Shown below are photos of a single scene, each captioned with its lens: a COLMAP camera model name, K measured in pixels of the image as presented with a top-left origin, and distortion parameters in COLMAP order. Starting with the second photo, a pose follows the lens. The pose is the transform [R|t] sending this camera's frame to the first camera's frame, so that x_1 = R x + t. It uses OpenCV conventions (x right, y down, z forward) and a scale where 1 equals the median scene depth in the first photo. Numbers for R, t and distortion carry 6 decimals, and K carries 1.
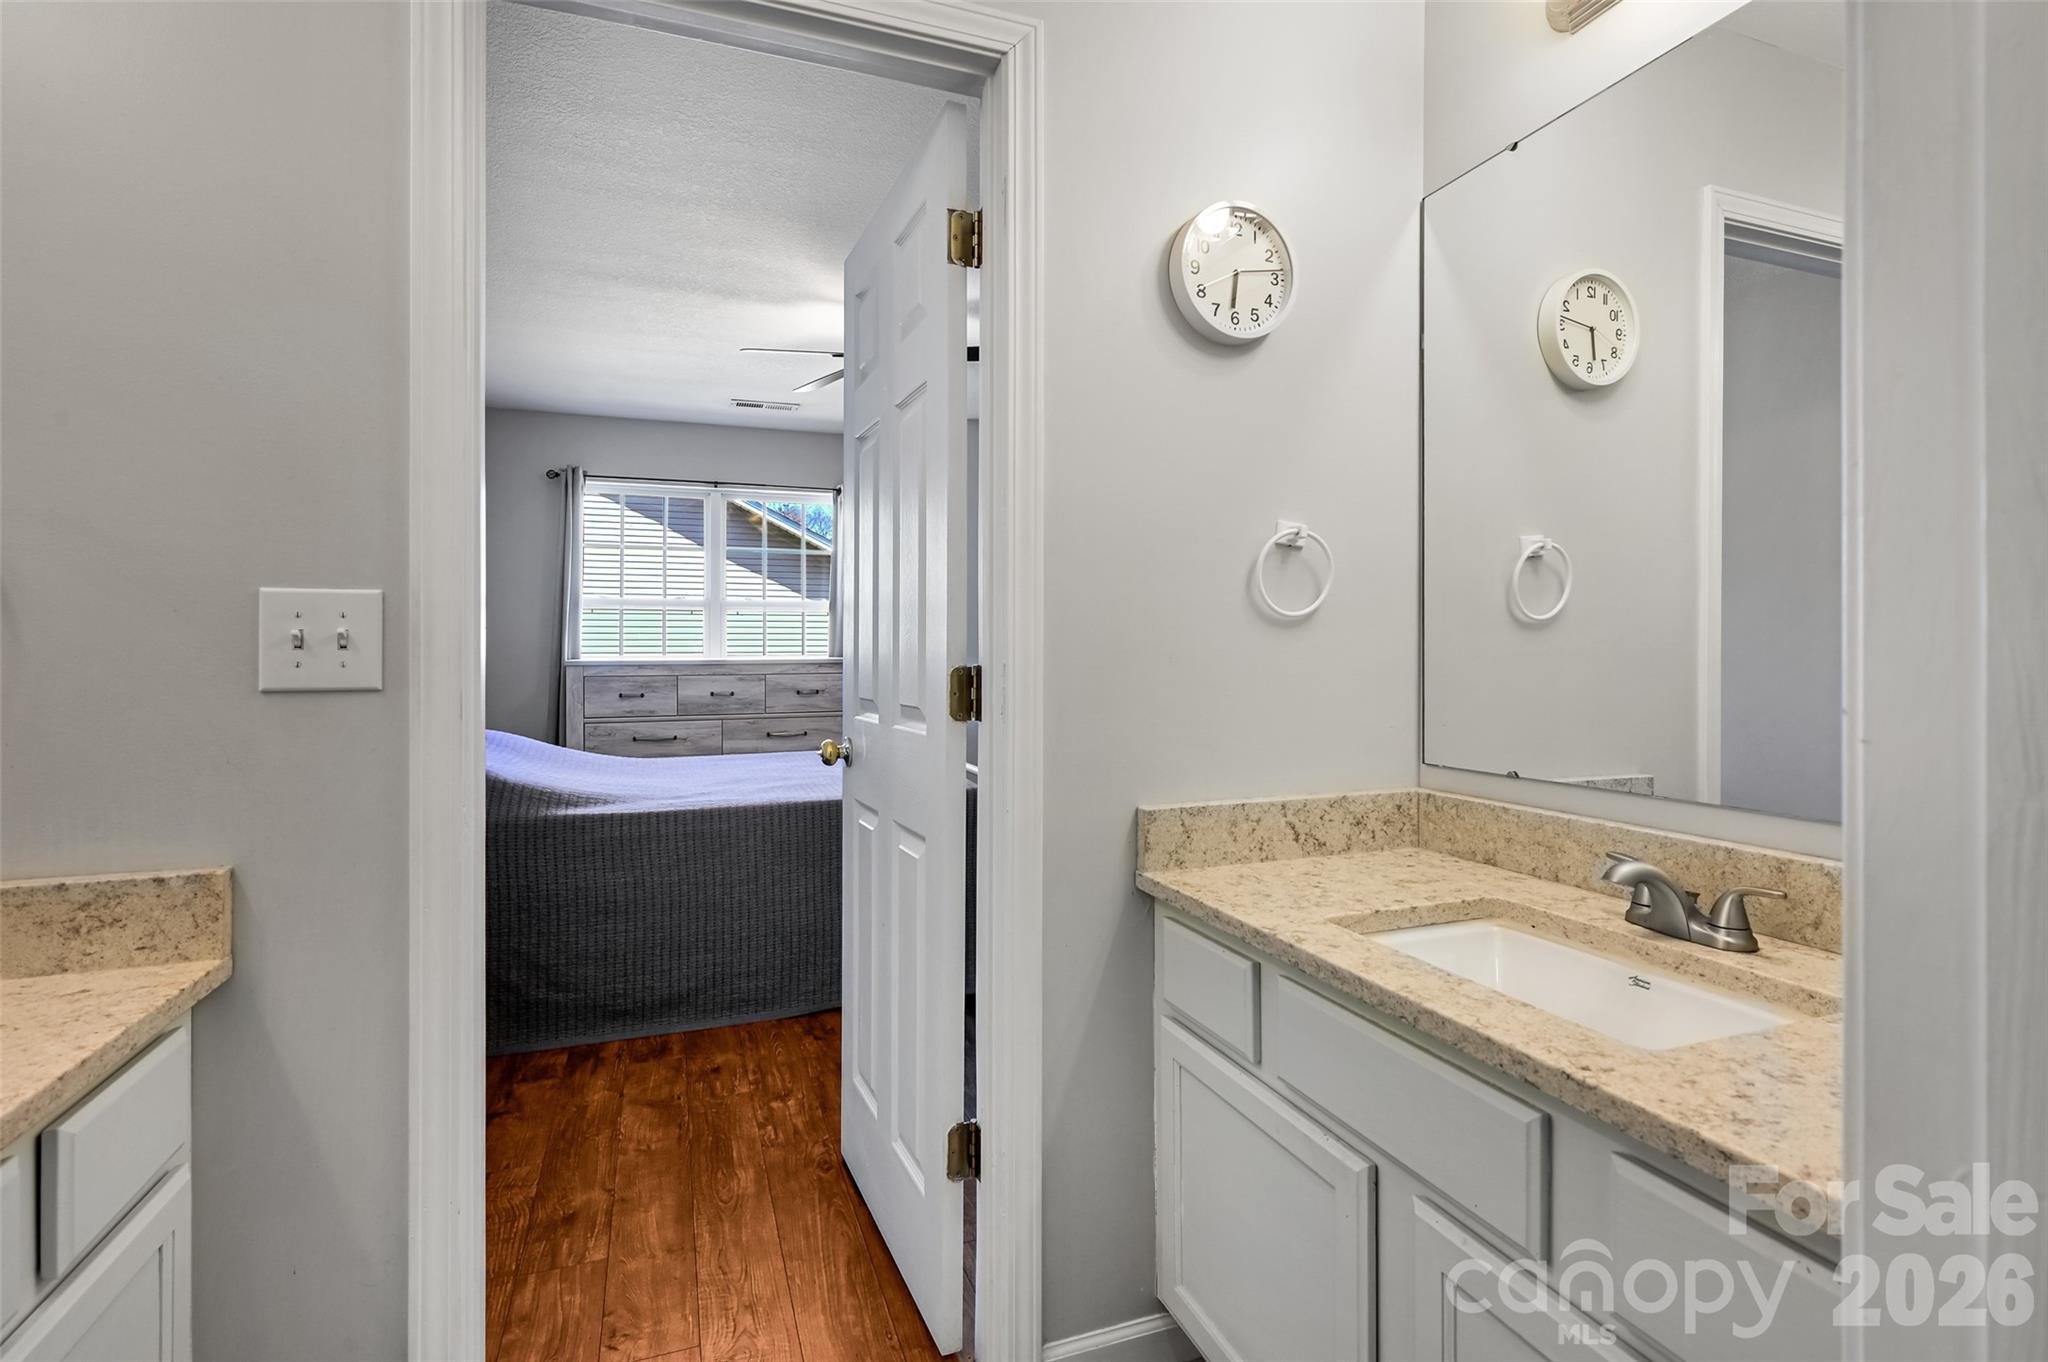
lens RADIAL K [[956.7, 0, 1017.2], [0, 956.7, 635.5], [0, 0, 1]] dist [-0.000086, -0.000009]
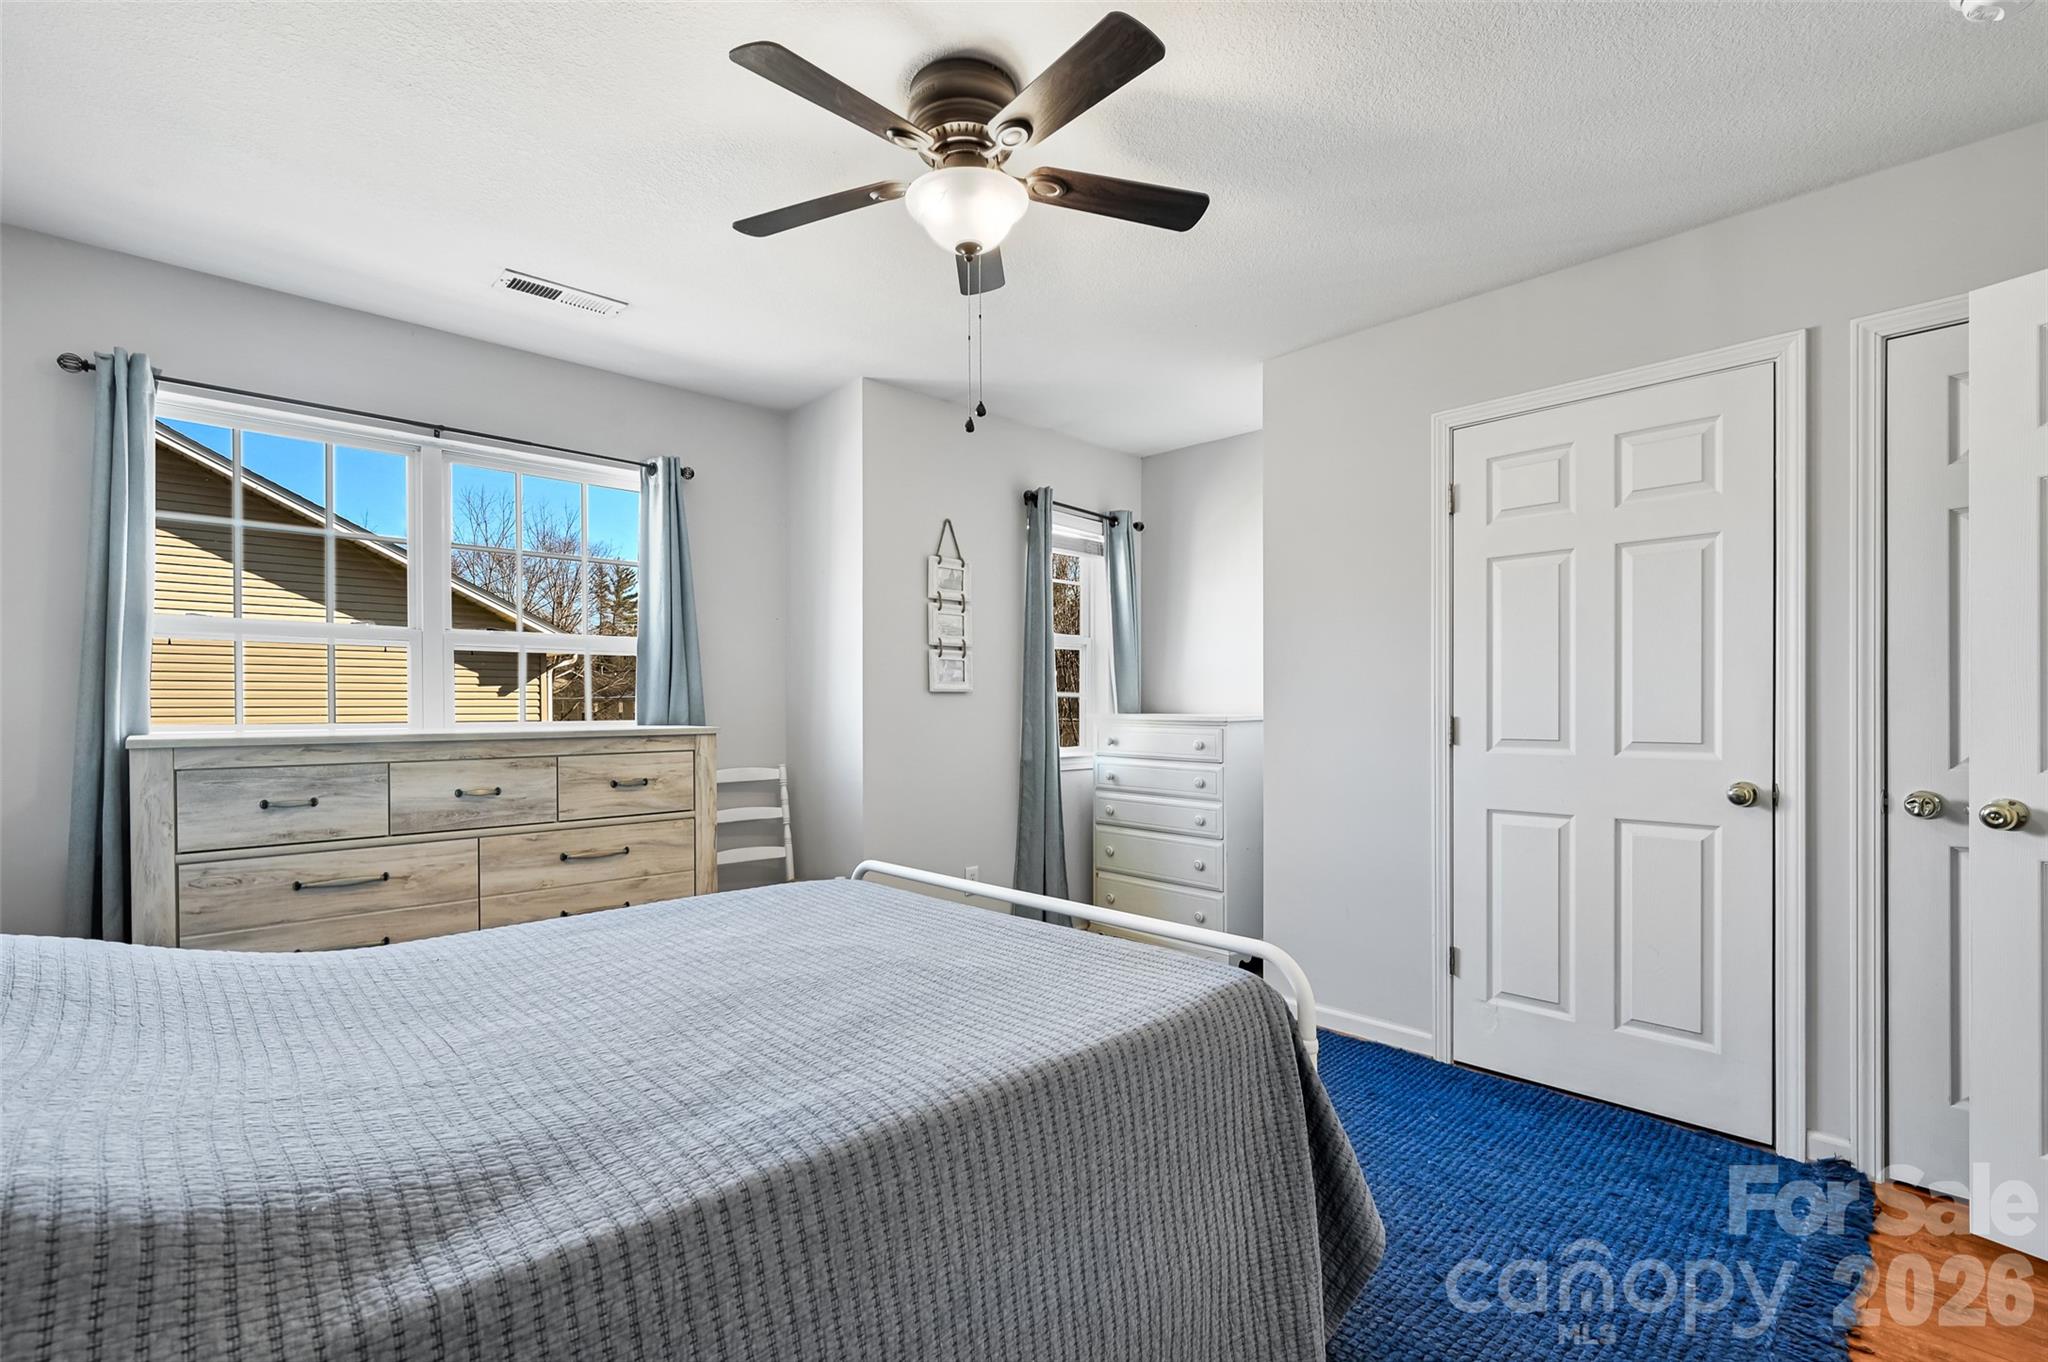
lens RADIAL K [[918.5, 0, 1033.5], [0, 918.5, 708.9], [0, 0, 1]] dist [-0.000611, 0.000076]
pose [[0.915165, -0.003331, 0.403067, -0.343201], [-0.002114, 0.999912, 0.013062, 0.005081], [-0.403075, -0.012806, 0.915077, 0.556409]]
